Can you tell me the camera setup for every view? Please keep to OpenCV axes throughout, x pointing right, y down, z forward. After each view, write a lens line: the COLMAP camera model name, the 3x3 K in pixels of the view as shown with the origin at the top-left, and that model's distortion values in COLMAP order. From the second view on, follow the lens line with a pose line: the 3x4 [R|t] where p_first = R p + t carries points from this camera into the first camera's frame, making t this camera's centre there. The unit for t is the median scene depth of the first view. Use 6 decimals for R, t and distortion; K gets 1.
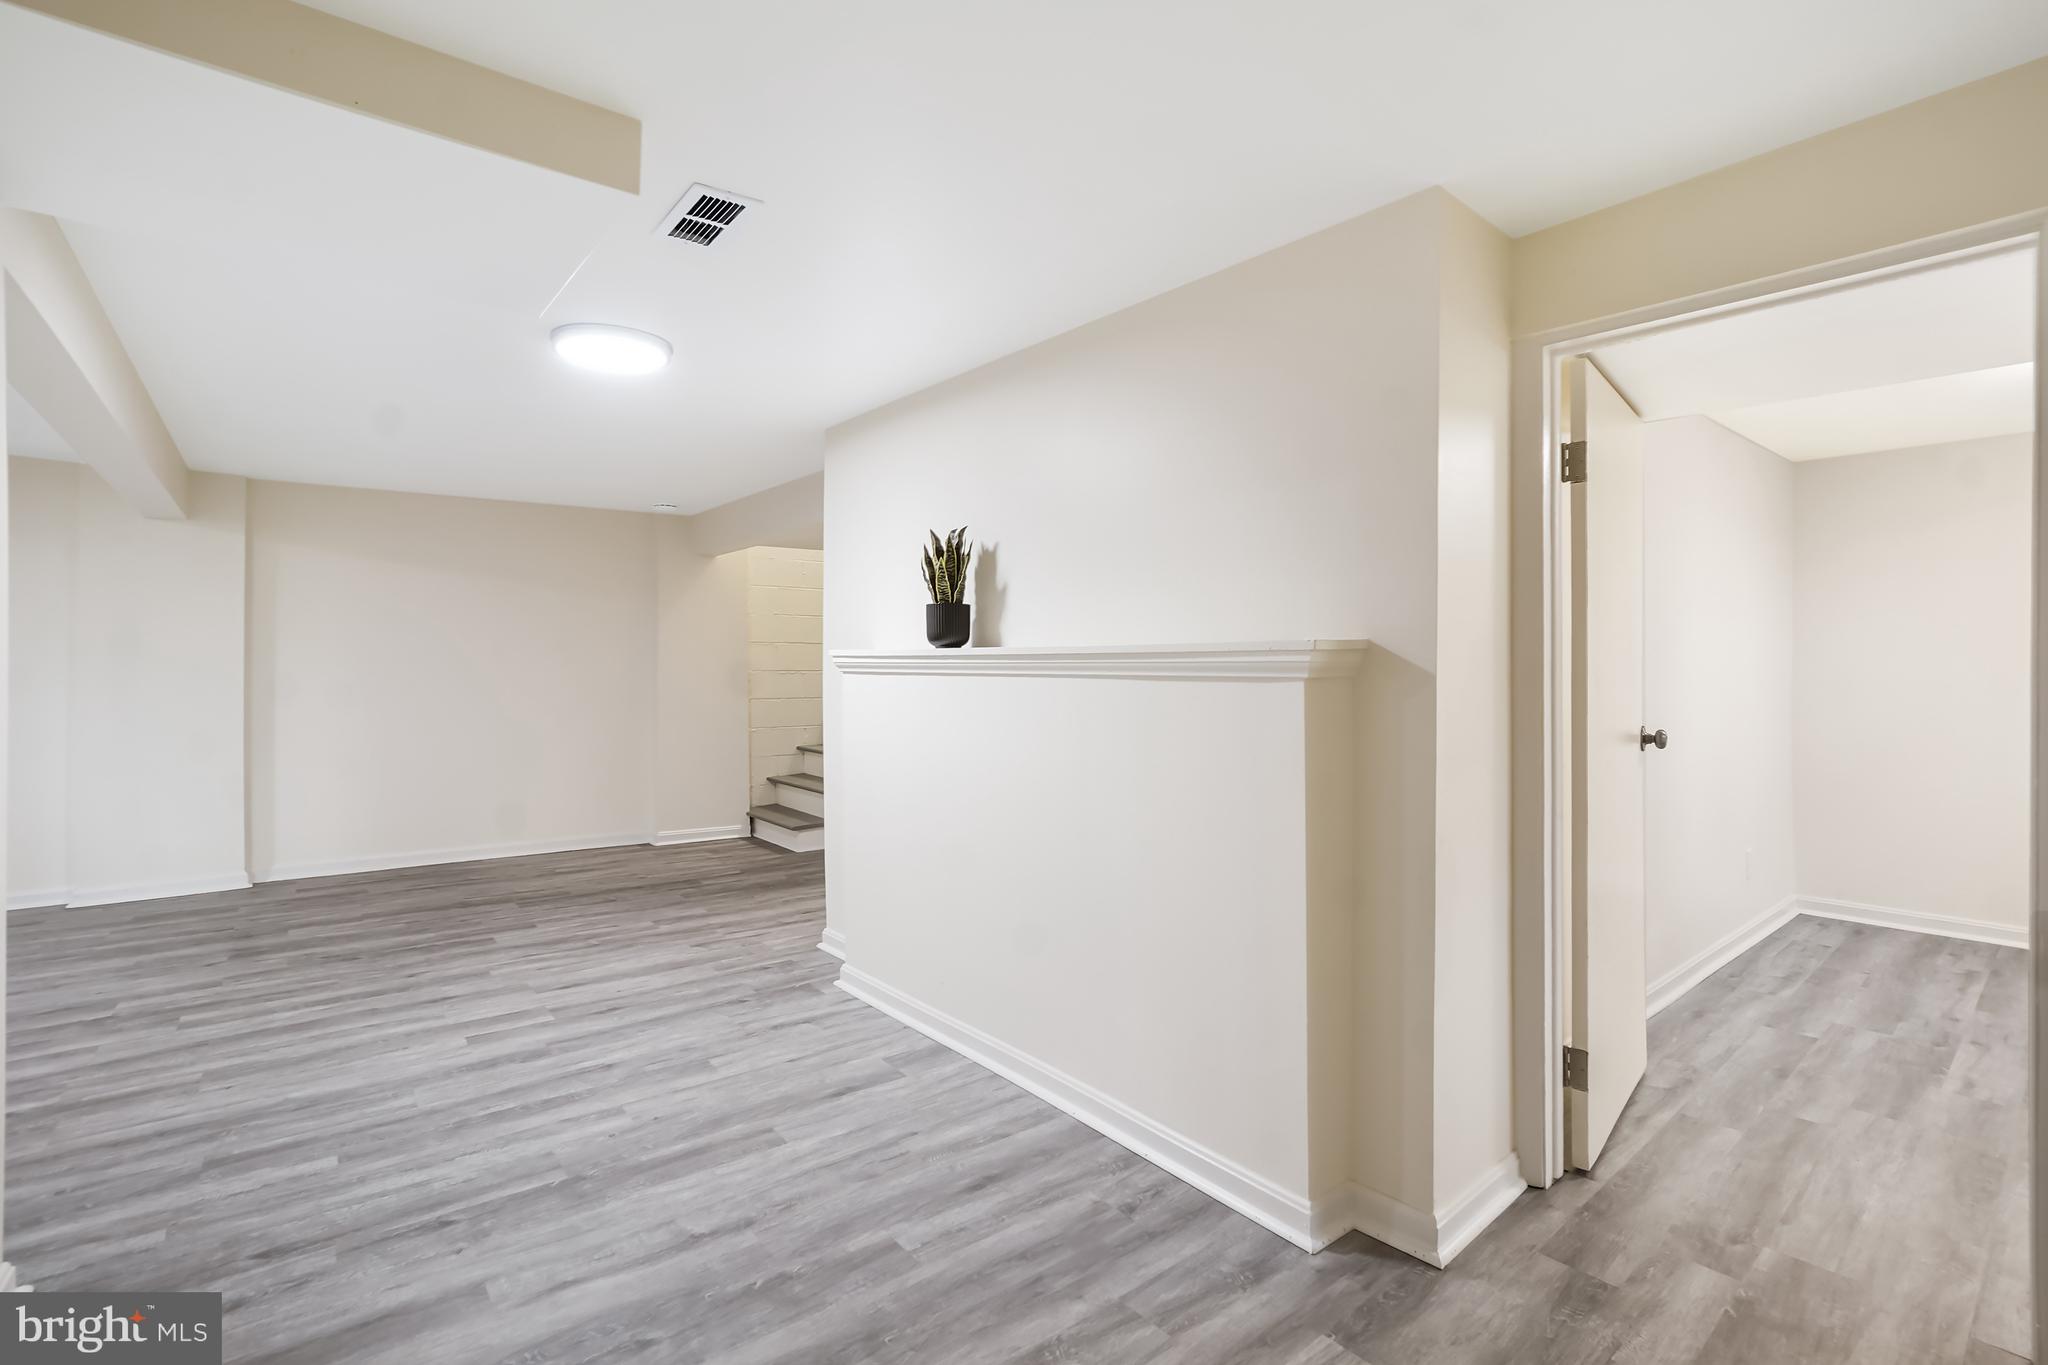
lens RADIAL K [[948.0, 0, 1029.1], [0, 948.0, 659.1], [0, 0, 1]] dist [-0.060142, 0.022590]
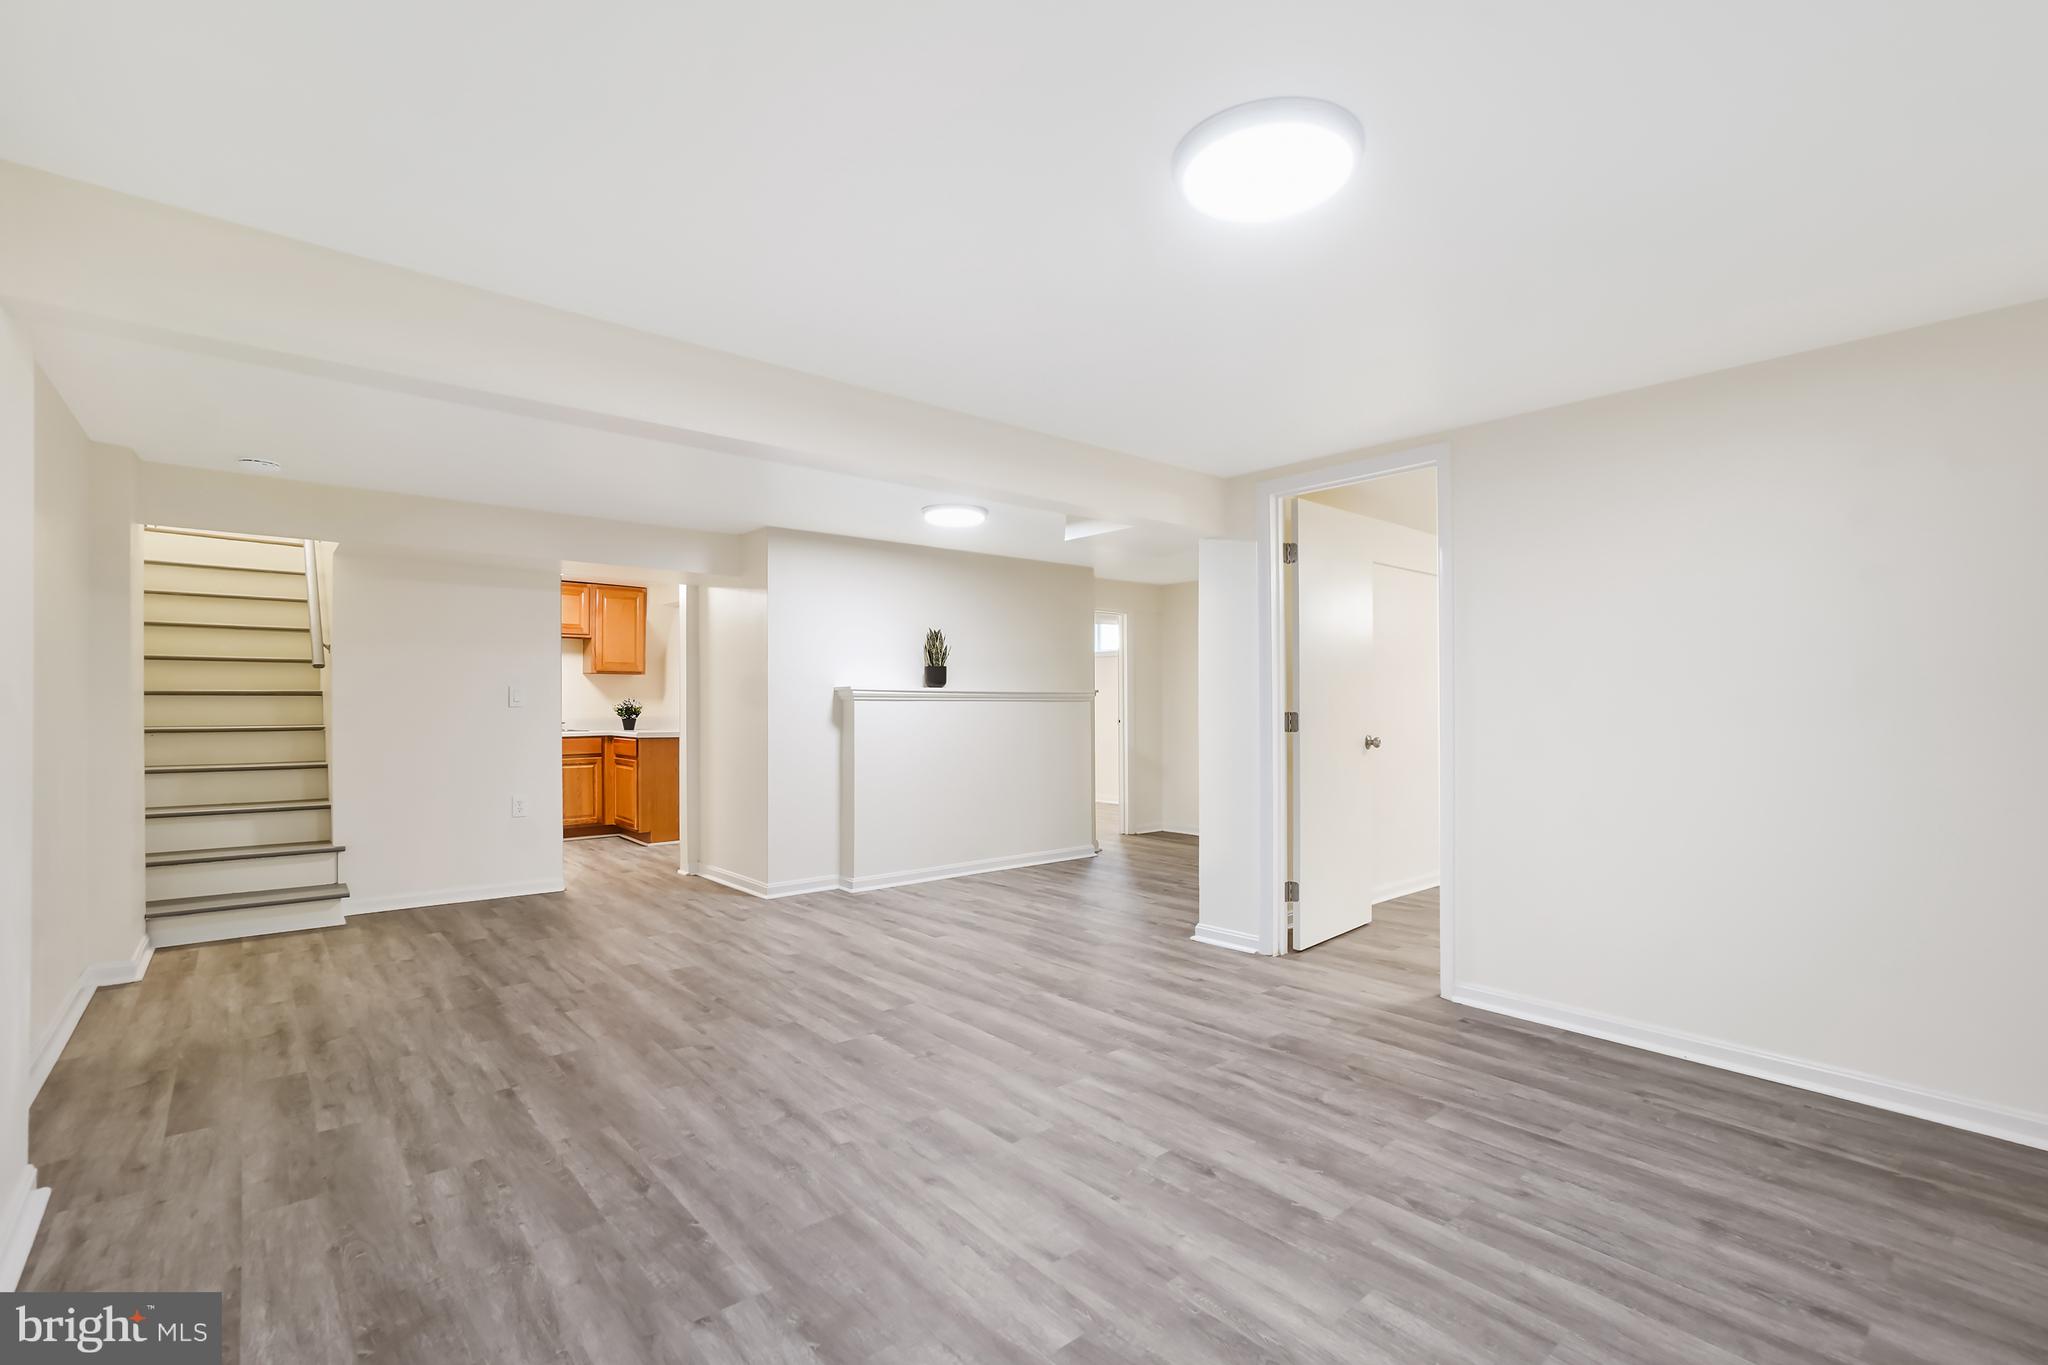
lens RADIAL K [[905.7, 0, 1024.0], [0, 905.7, 682.5], [0, 0, 1]] dist [-0.041313, 0.023070]
pose [[-0.032669, 0.022069, 0.999223, -2.050610], [-0.012934, 0.999663, -0.022502, 0.016544], [-0.999383, -0.013659, -0.032373, 0.877000]]
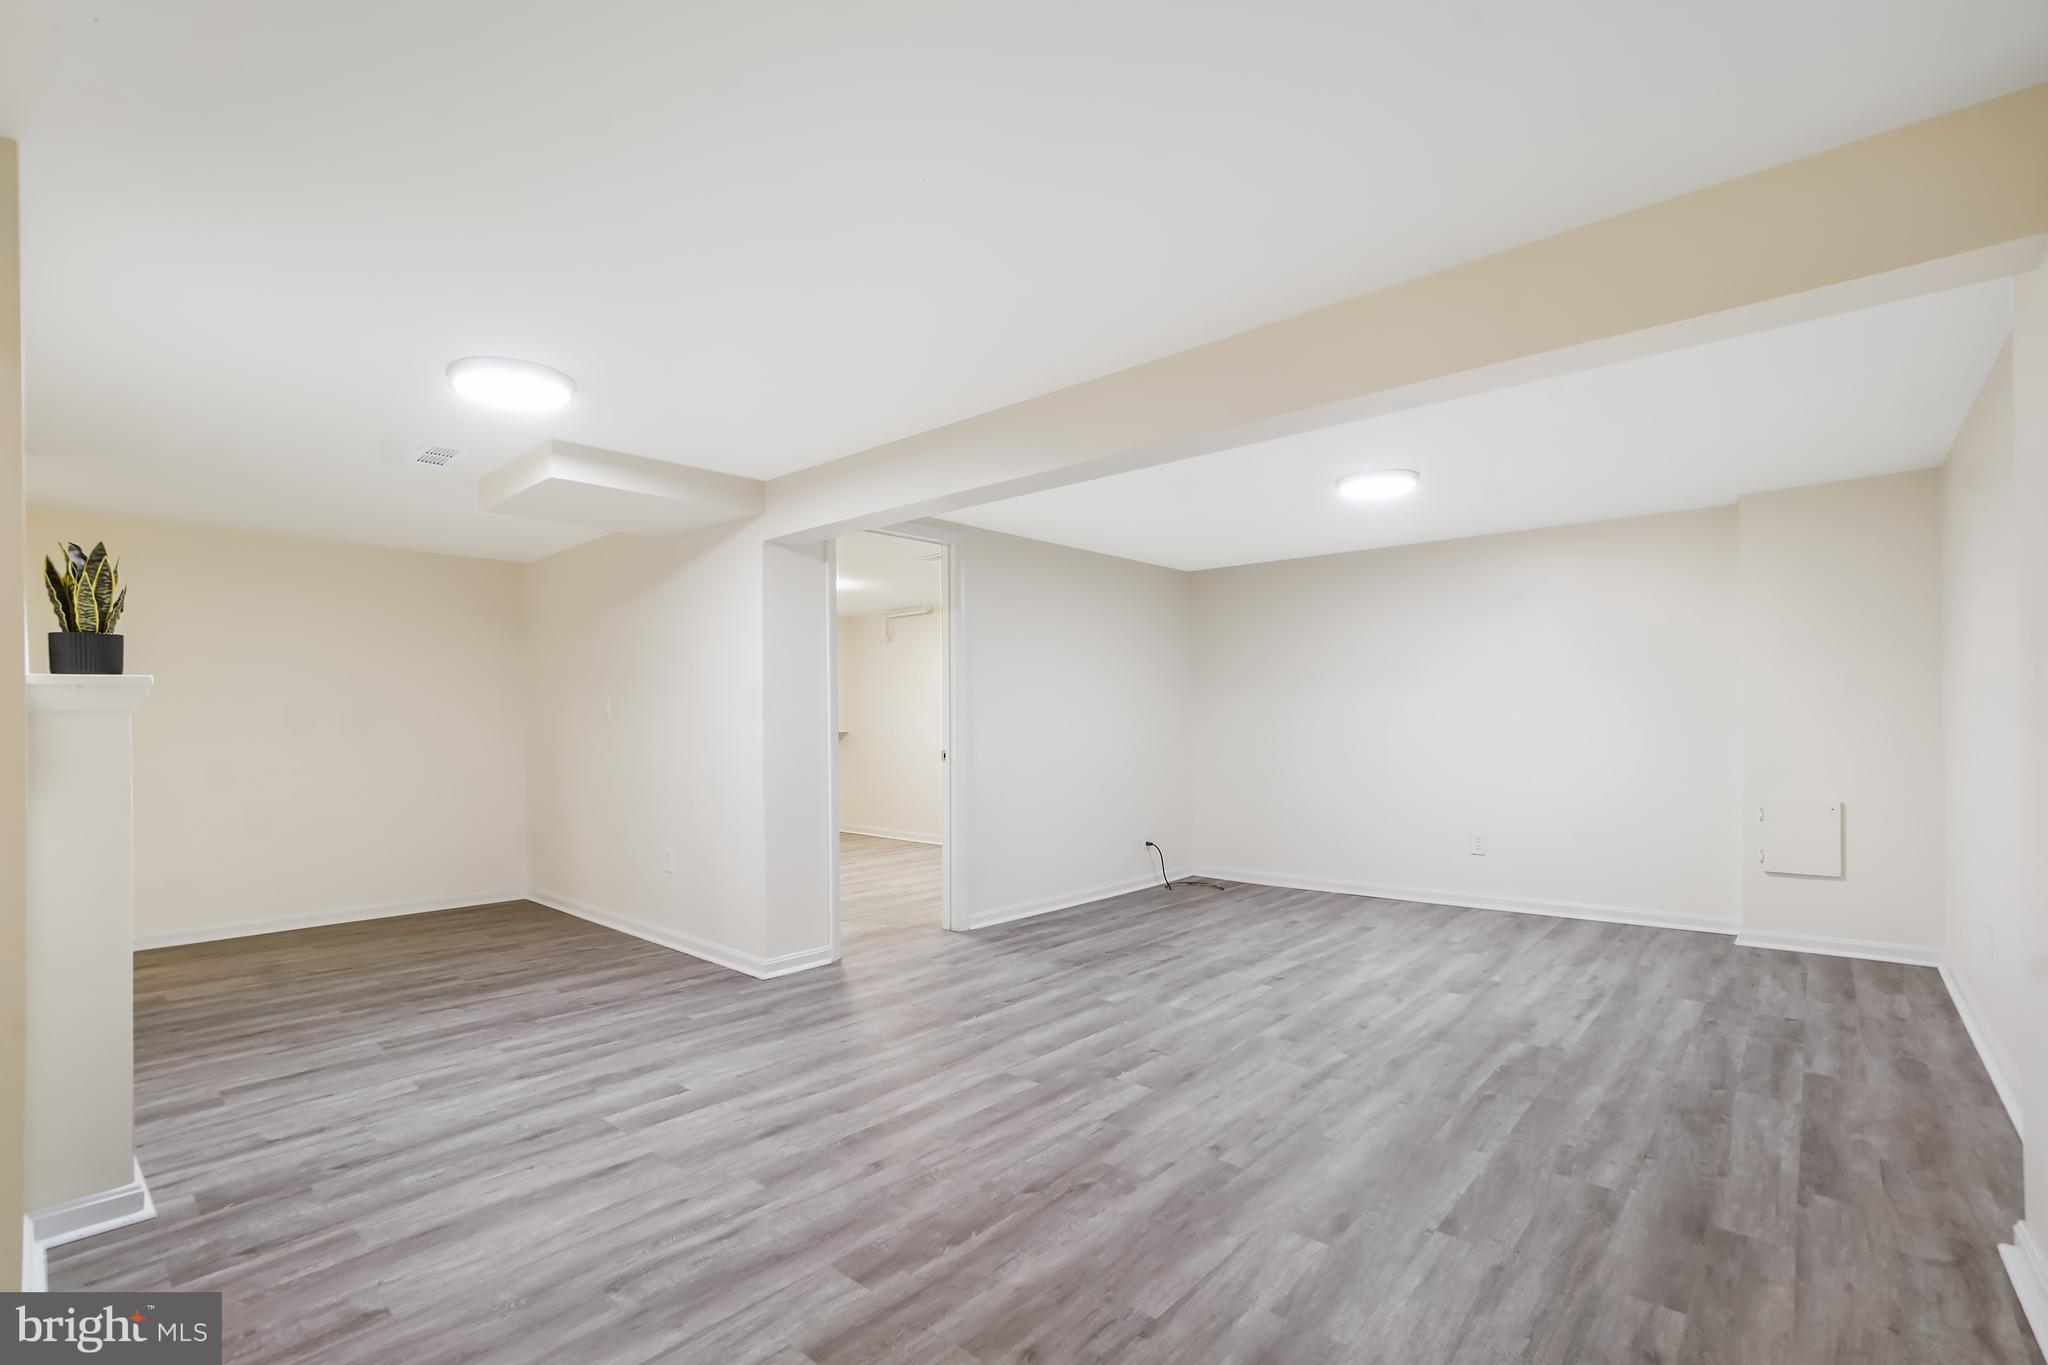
lens RADIAL K [[928.6, 0, 1032.8], [0, 928.6, 685.9], [0, 0, 1]] dist [-0.057665, 0.025976]
pose [[-0.986147, -0.001155, -0.165870, -0.776078], [0.007913, 0.998510, -0.053997, 0.043249], [0.165685, -0.054562, -0.984668, 1.945055]]
